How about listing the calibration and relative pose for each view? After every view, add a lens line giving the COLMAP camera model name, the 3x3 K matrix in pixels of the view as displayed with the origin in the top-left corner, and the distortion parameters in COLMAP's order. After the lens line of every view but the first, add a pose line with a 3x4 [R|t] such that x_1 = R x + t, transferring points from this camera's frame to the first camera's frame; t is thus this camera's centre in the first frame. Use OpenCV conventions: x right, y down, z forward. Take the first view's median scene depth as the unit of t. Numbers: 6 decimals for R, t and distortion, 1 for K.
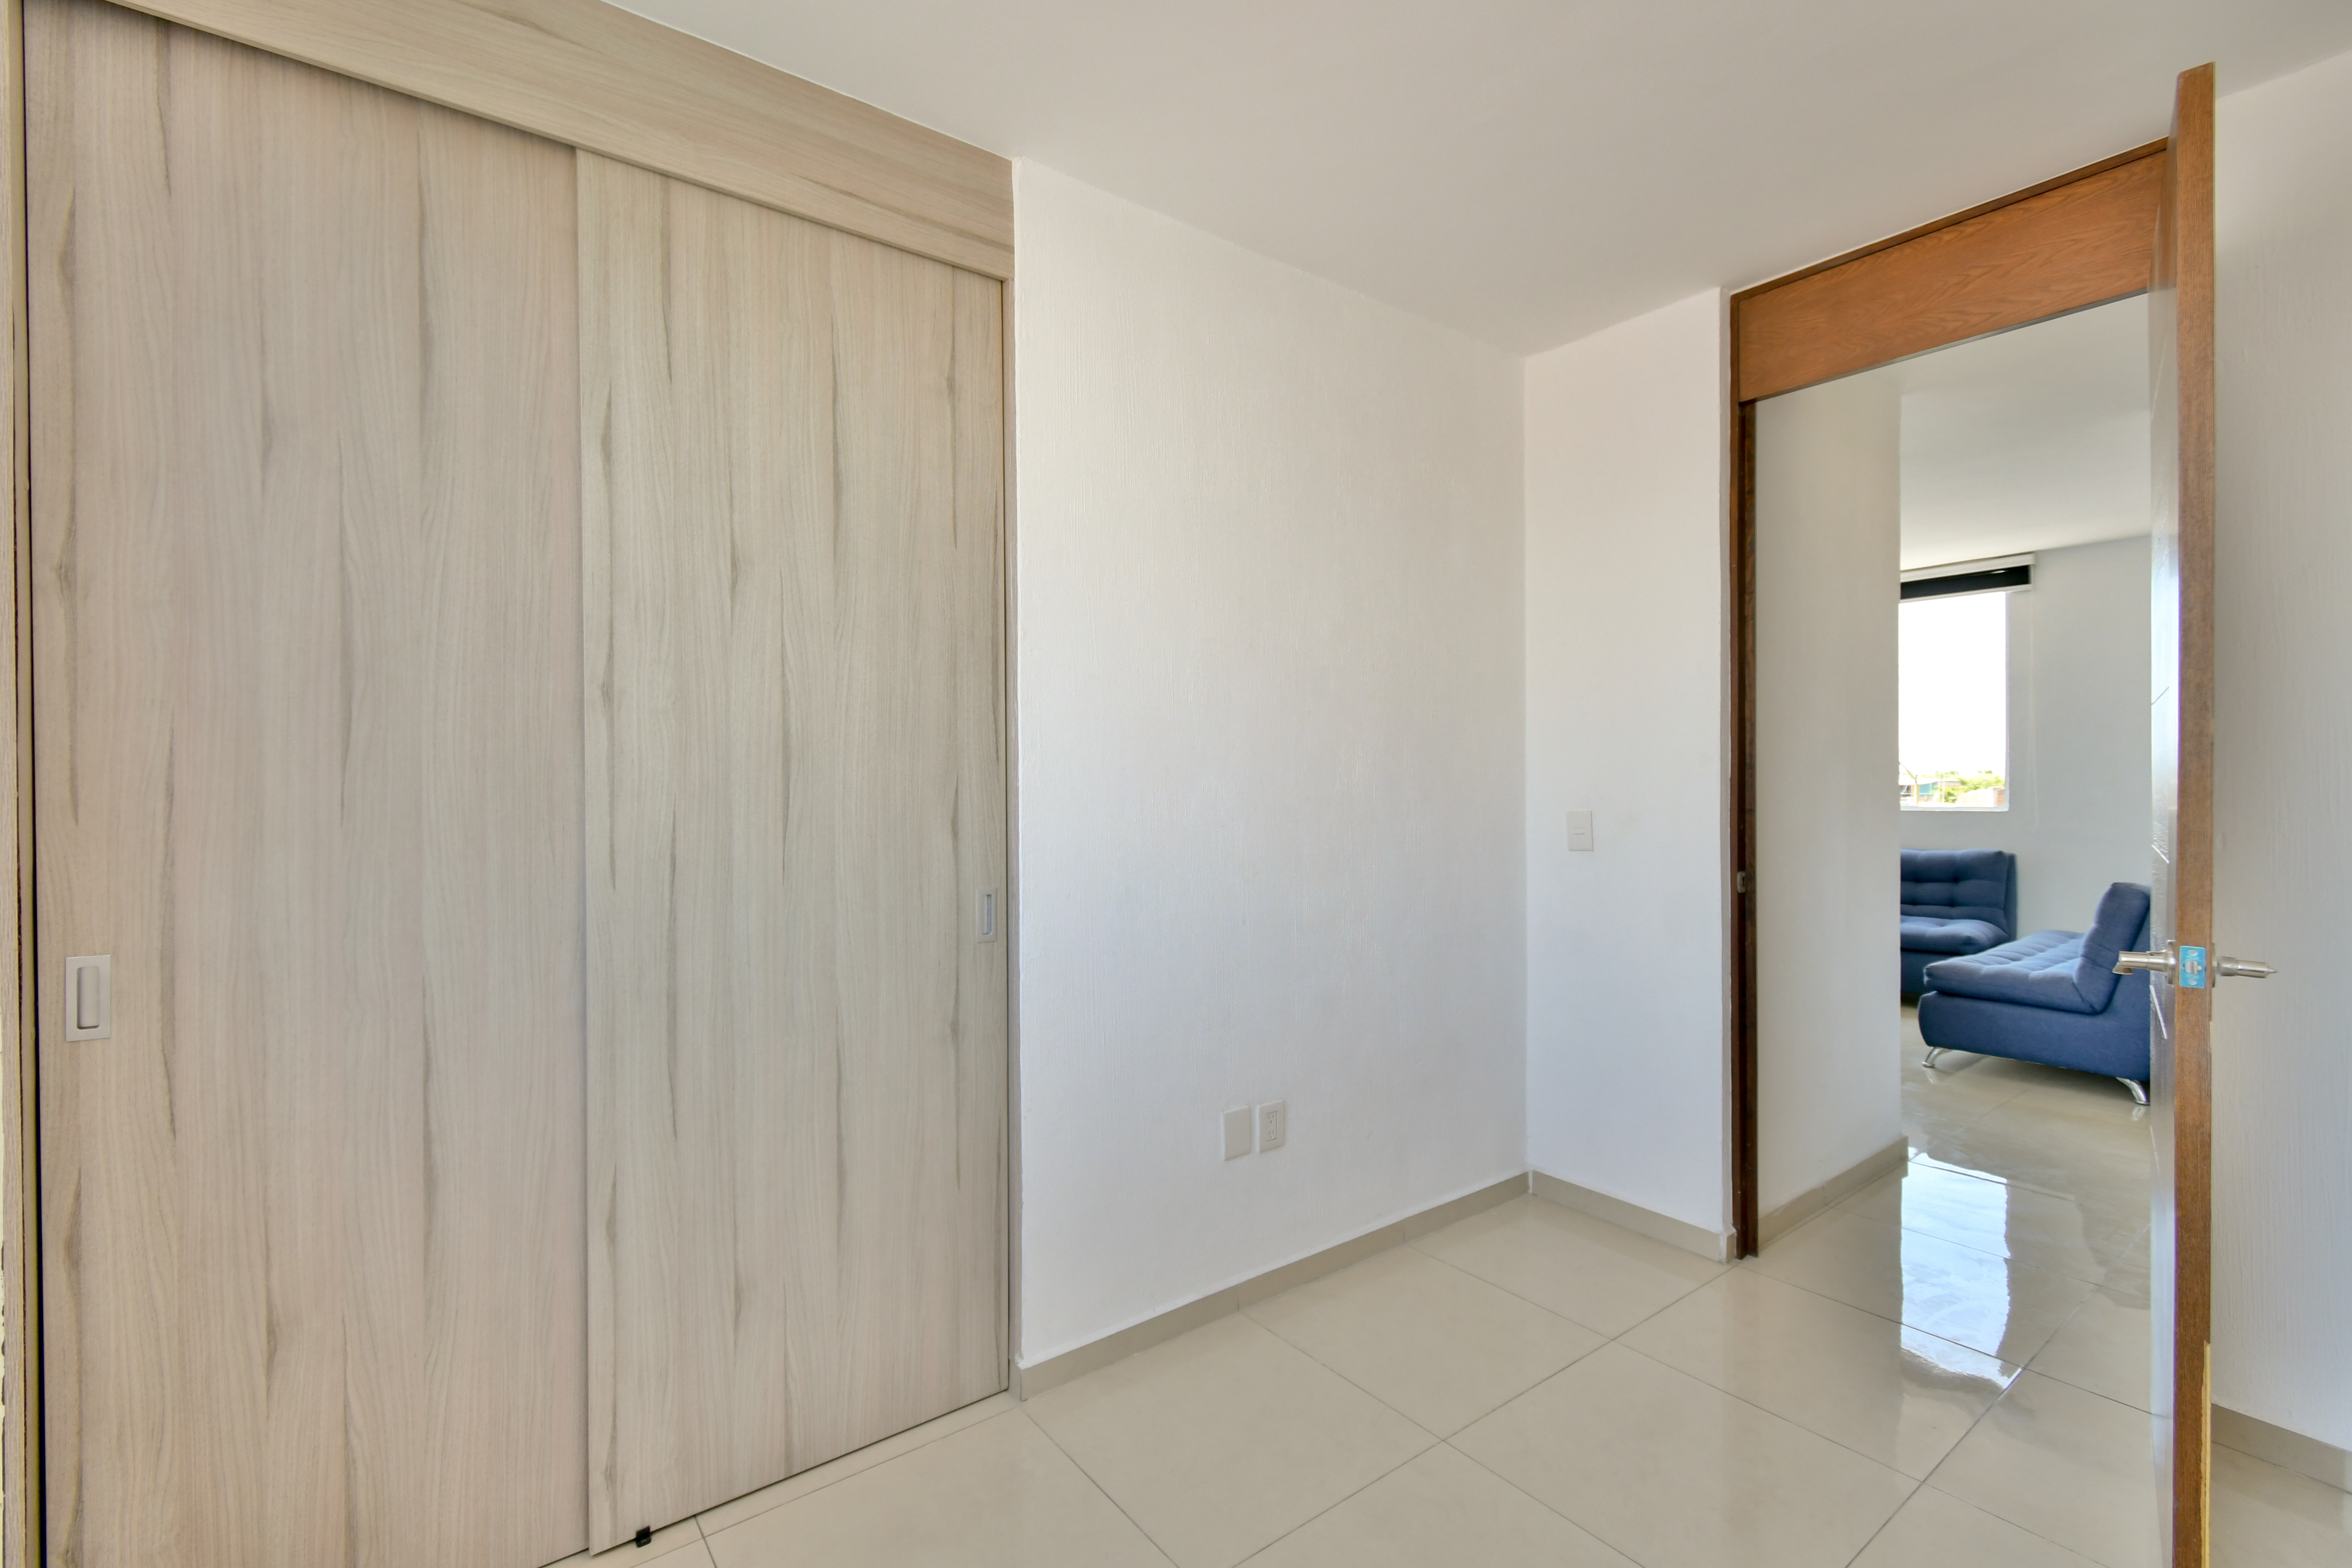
lens RADIAL K [[1035.8, 0, 1181.7], [0, 1035.8, 782.7], [0, 0, 1]] dist [0.003445, -0.000475]
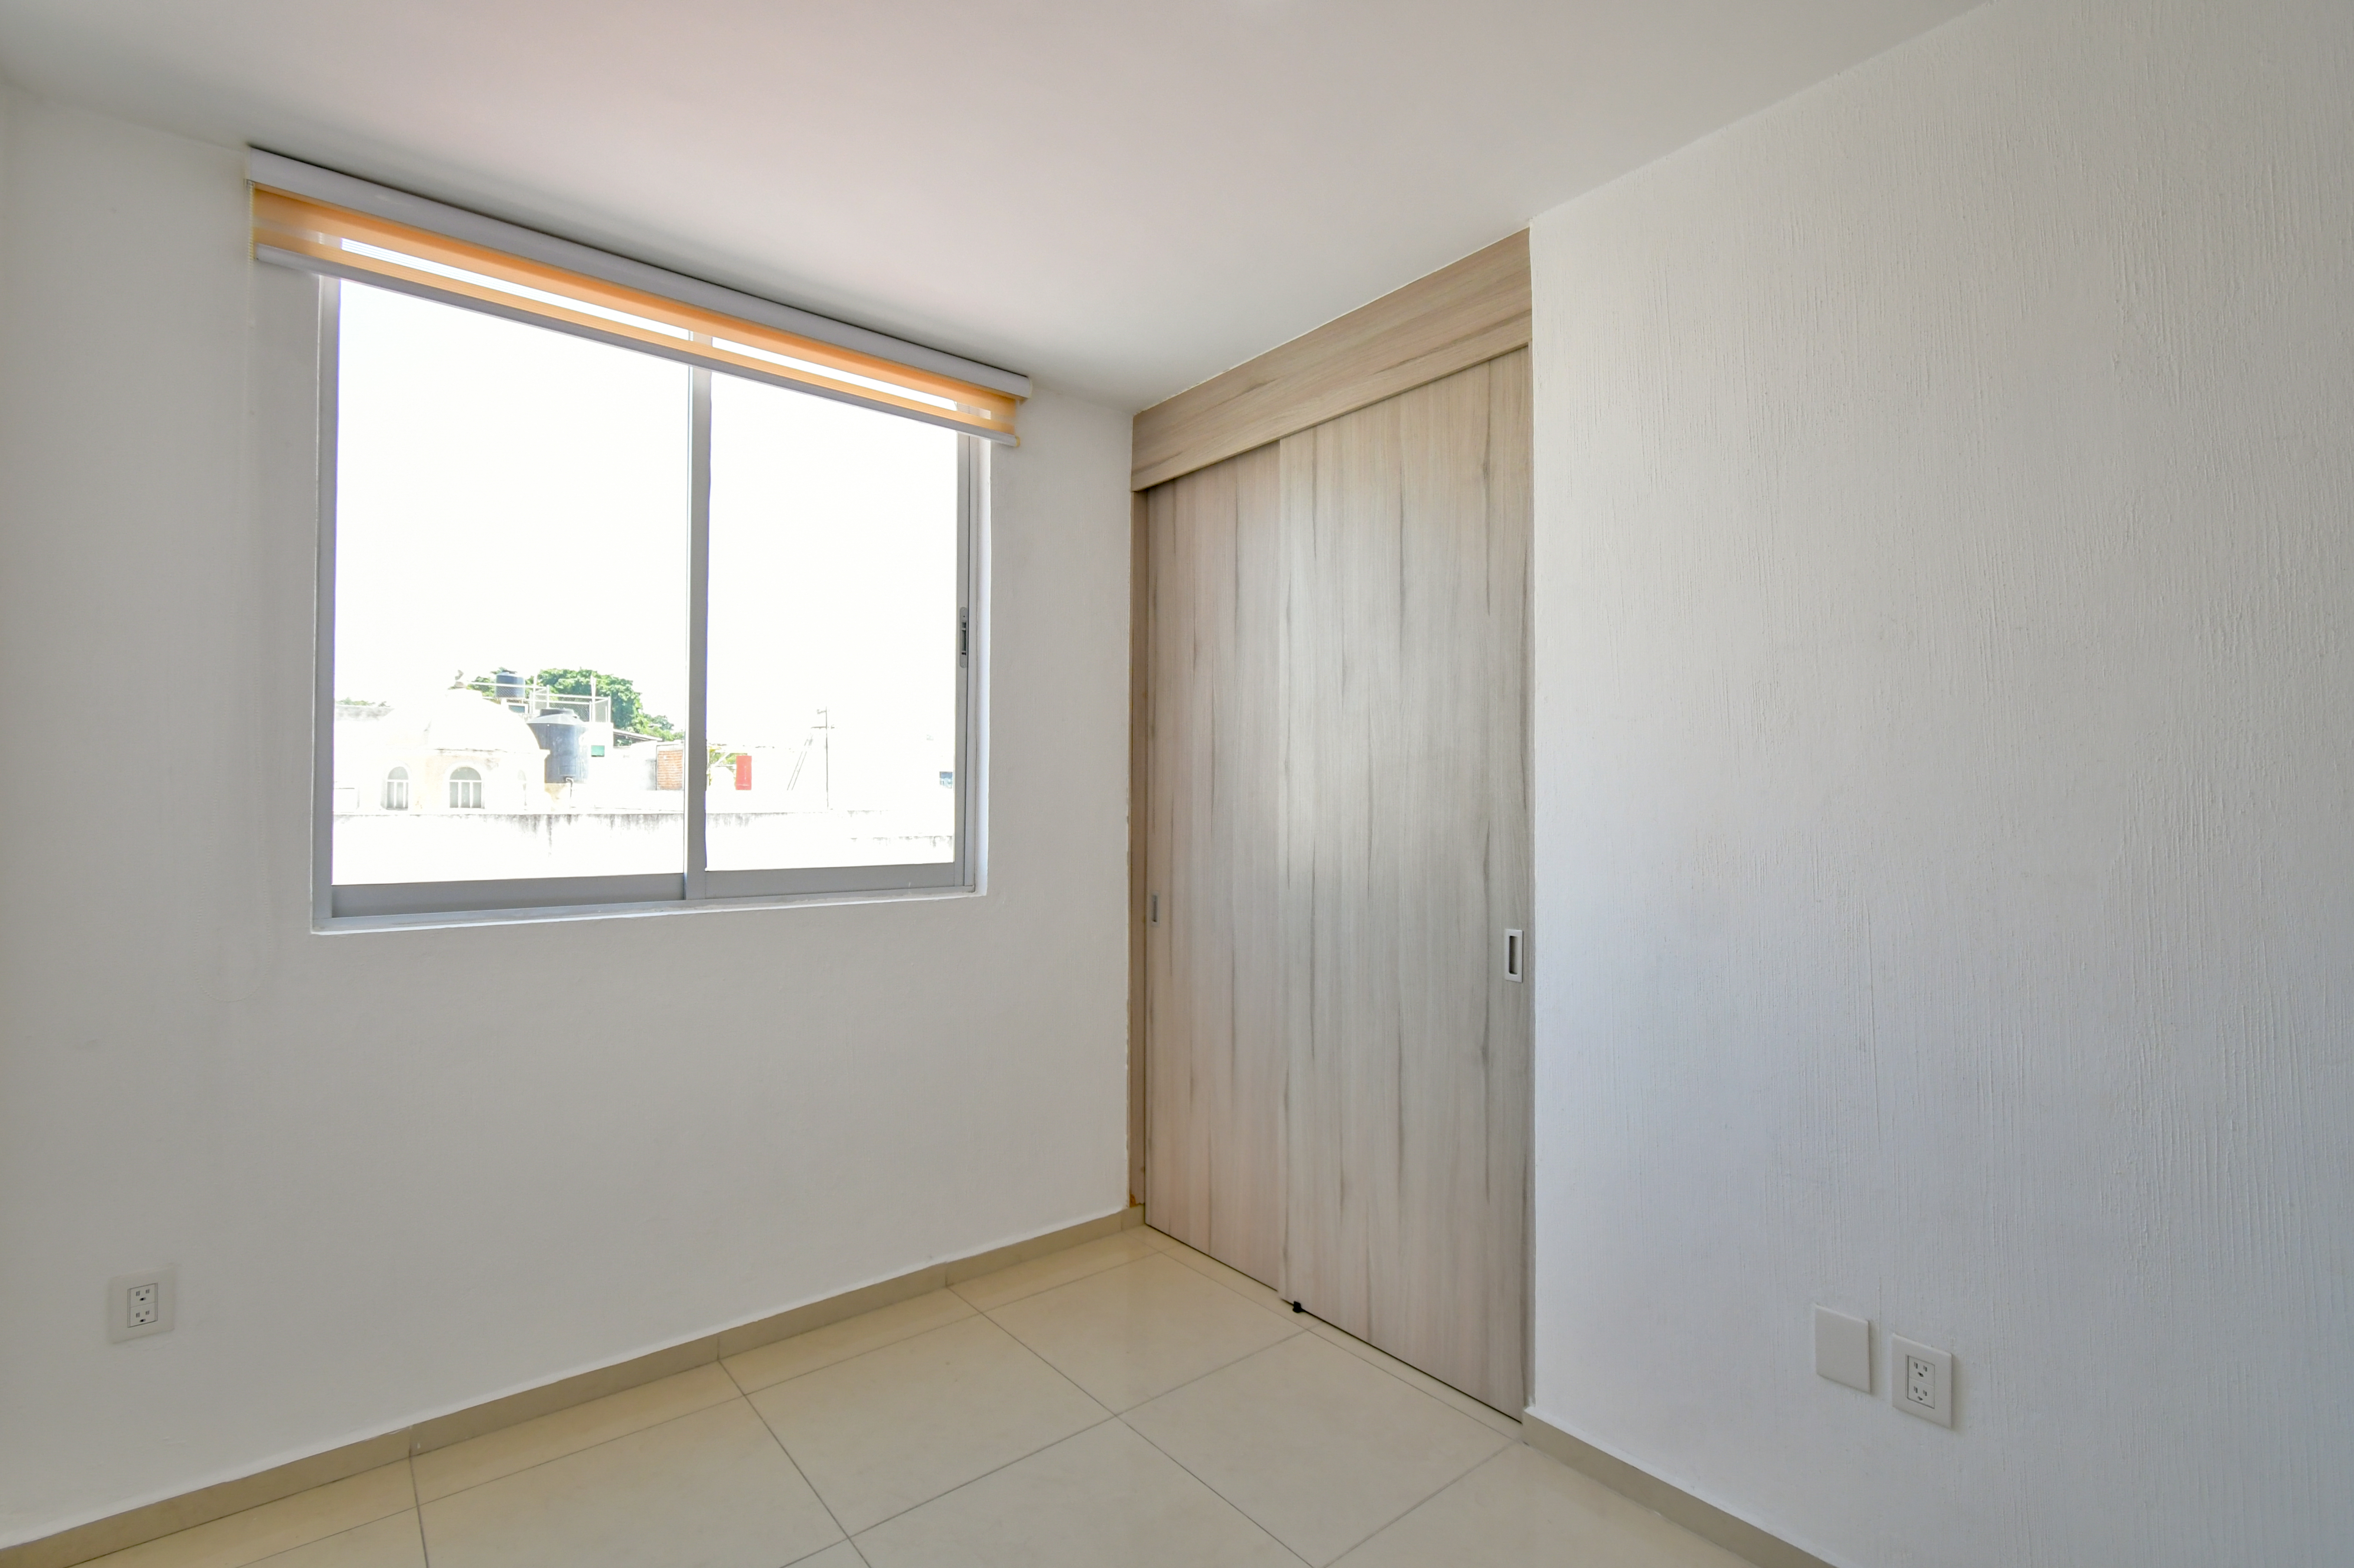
lens RADIAL K [[1036.5, 0, 1182.7], [0, 1036.5, 782.7], [0, 0, 1]] dist [0.003445, -0.000475]
pose [[0.048123, -0.011094, -0.998780, 0.895459], [-0.004185, 0.999927, -0.011308, -0.036601], [0.998833, 0.004724, 0.048074, 0.648770]]
